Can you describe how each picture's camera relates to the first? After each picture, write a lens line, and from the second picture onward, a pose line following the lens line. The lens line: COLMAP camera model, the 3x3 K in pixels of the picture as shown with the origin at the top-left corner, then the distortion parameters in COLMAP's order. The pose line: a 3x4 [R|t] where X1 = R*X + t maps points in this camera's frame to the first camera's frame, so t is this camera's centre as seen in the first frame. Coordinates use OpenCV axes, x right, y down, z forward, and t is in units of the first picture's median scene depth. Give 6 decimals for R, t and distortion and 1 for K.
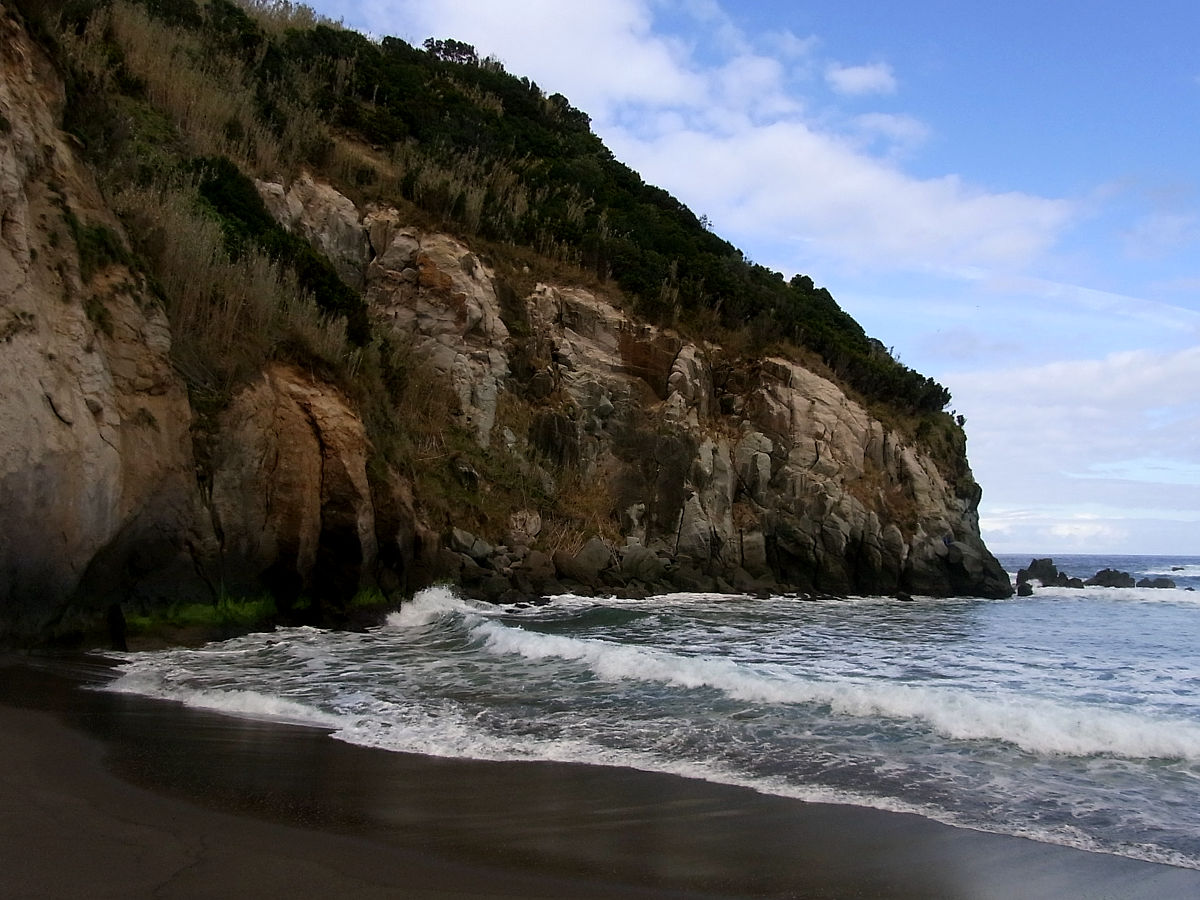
lens RADIAL K [[1093.7, 0, 609.3], [0, 1093.7, 456.0], [0, 0, 1]] dist [-0.034261, 0.000000]
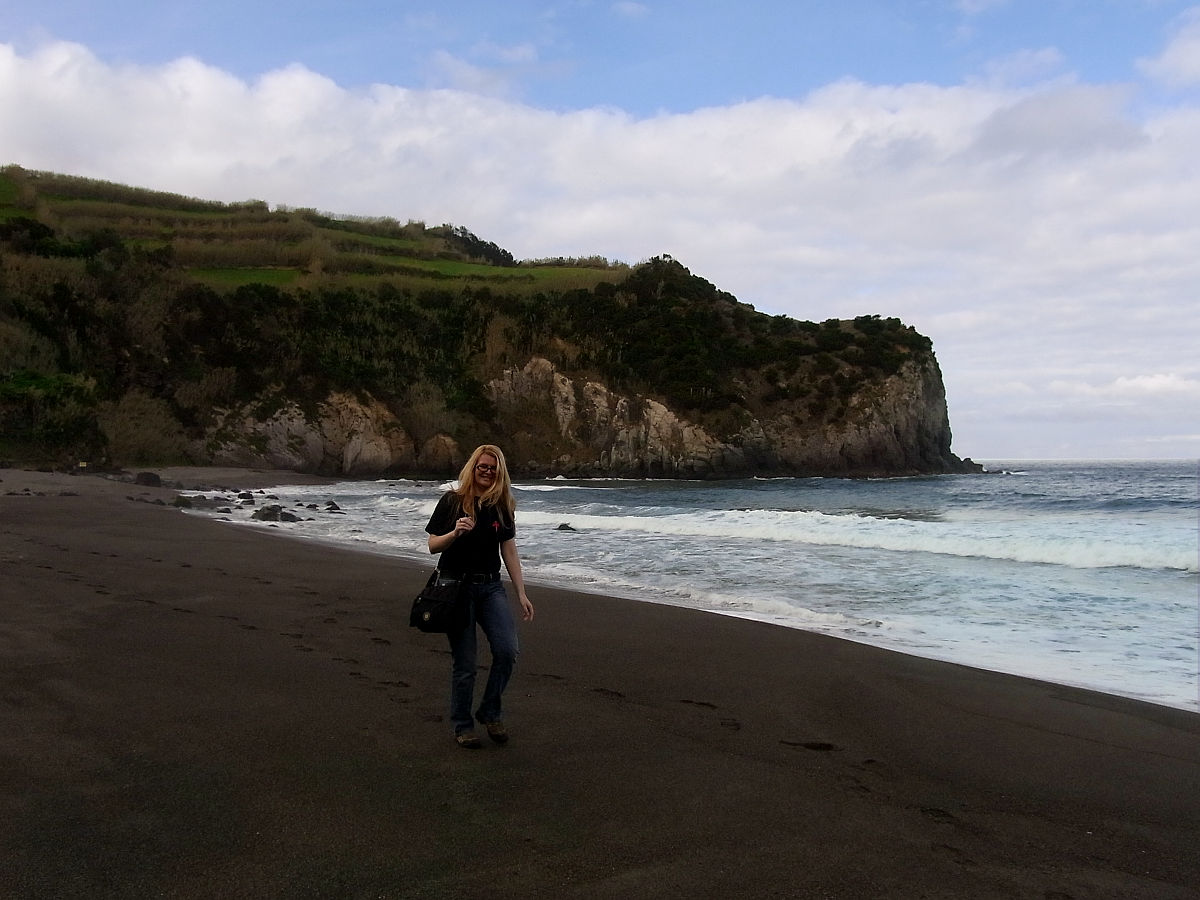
lens RADIAL K [[1212.6, 0, 590.2], [0, 1212.6, 484.1], [0, 0, 1]] dist [-0.035940, 0.000000]
pose [[0.600403, 0.000744, -0.799697, 2.781752], [0.081980, 0.994674, 0.062475, -0.082502], [0.795484, -0.103069, 0.597144, -1.148156]]
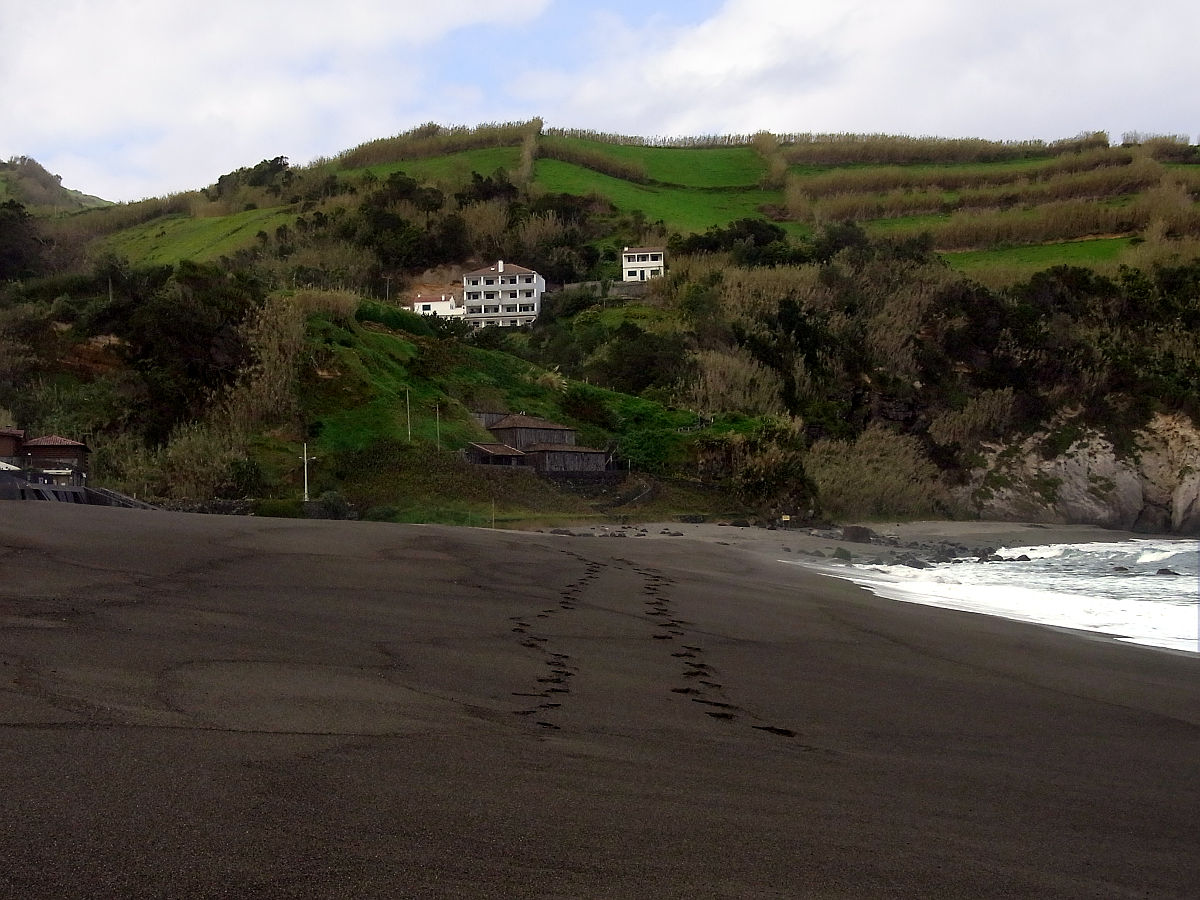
lens RADIAL K [[1959.6, 0, 596.8], [0, 1959.6, 449.4], [0, 0, 1]] dist [0.264124, 0.000000]
pose [[0.087946, -0.054944, -0.994609, 3.462267], [0.109634, 0.992946, -0.045158, -0.059976], [0.990074, -0.105071, 0.093349, -1.146536]]
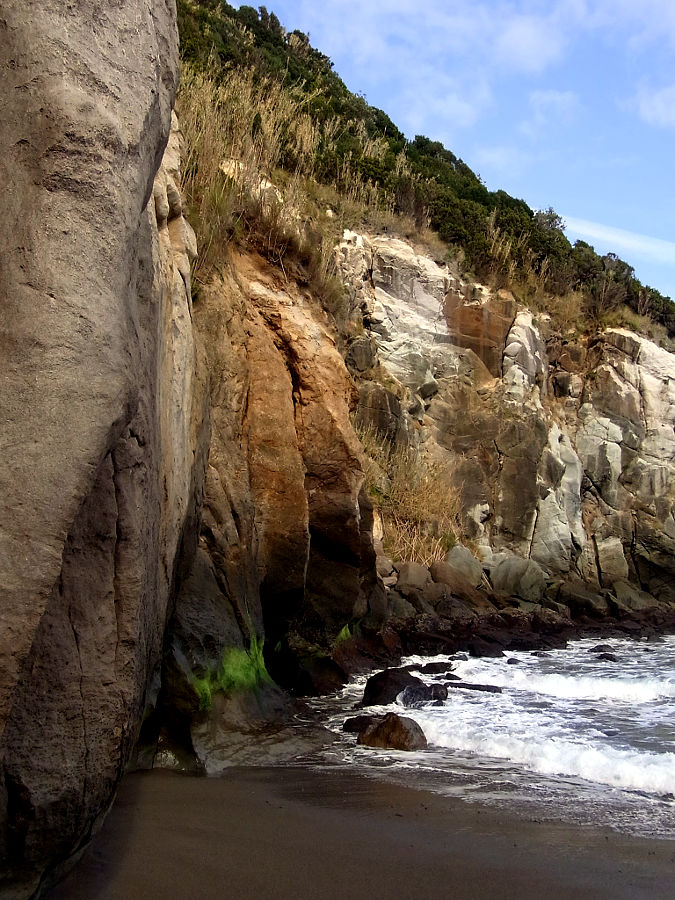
lens RADIAL K [[1103.0, 0, 334.8], [0, 1103.0, 443.6], [0, 0, 1]] dist [0.015054, 0.000000]
pose [[0.992084, -0.003628, 0.125520, -0.174833], [0.007856, 0.999418, -0.033204, 0.024820], [-0.125326, 0.033928, 0.991535, 0.205088]]
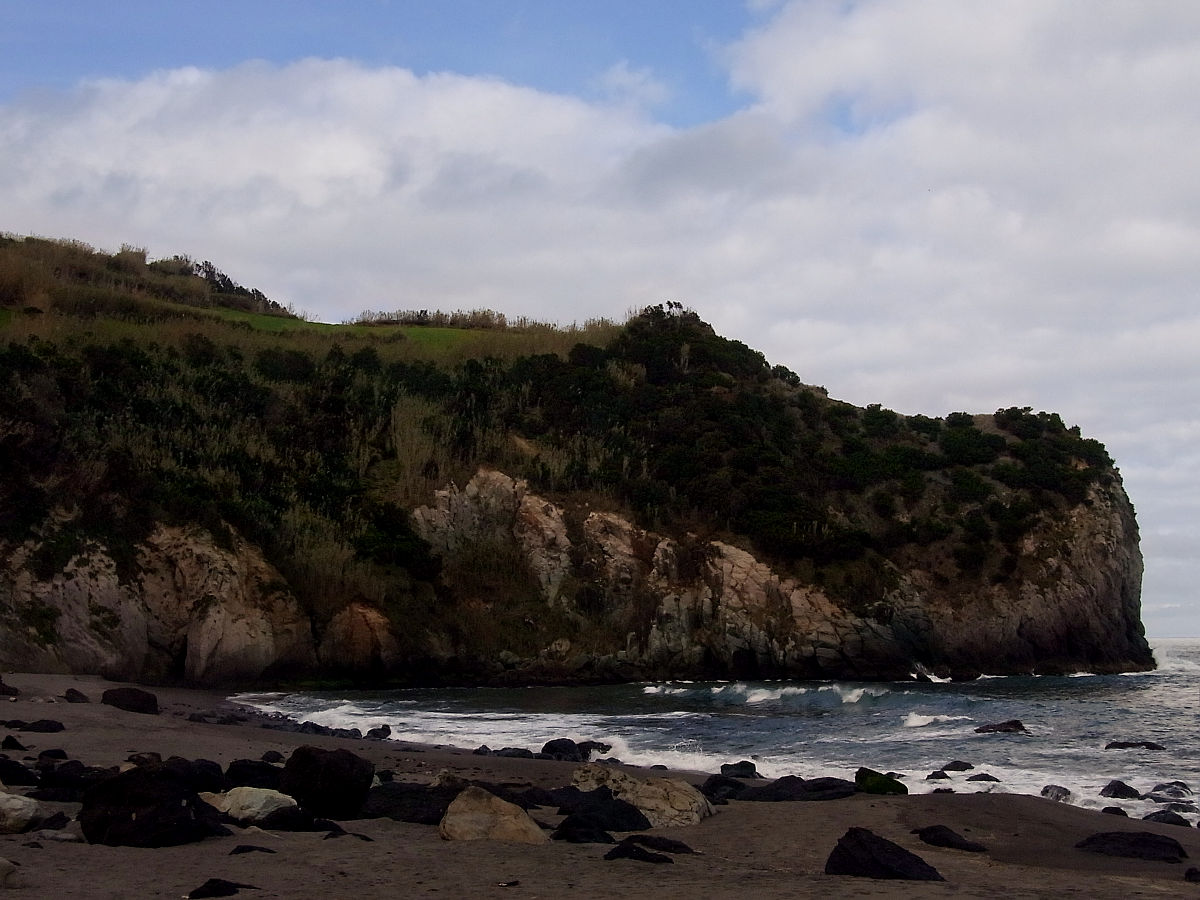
lens RADIAL K [[1767.4, 0, 595.0], [0, 1767.4, 460.3], [0, 0, 1]] dist [0.043997, 0.000000]
pose [[0.767932, -0.089837, -0.634200, 1.825747], [0.079930, 0.995817, -0.044277, -0.112714], [0.635525, -0.016690, 0.771900, -1.280763]]
